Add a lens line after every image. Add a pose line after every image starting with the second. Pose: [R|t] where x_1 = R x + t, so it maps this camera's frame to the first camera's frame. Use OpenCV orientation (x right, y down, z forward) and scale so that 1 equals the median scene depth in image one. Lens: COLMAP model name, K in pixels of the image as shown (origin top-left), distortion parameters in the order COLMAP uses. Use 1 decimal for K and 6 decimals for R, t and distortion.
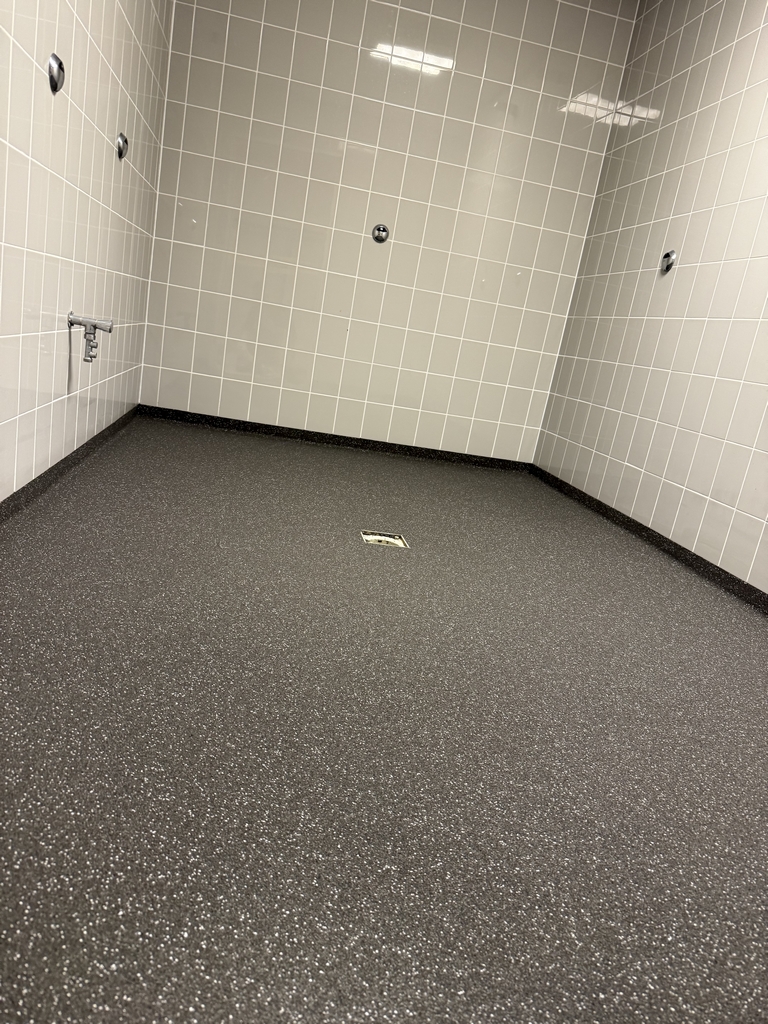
lens RADIAL K [[725.5, 0, 379.4], [0, 725.5, 515.8], [0, 0, 1]] dist [0.052497, -0.067201]
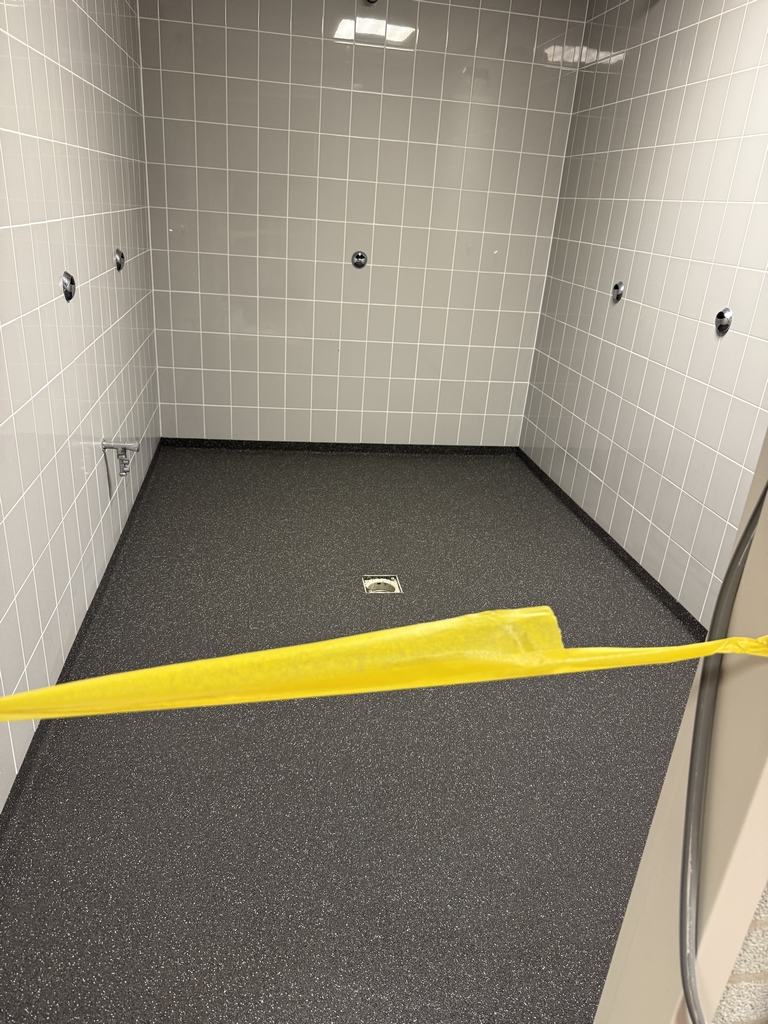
lens RADIAL K [[725.5, 0, 389.1], [0, 725.5, 517.8], [0, 0, 1]] dist [0.052497, -0.067201]
pose [[0.995412, -0.090232, -0.031818, 0.071715], [0.094208, 0.982398, 0.161307, -0.290374], [0.016703, -0.163564, 0.986391, -0.196725]]
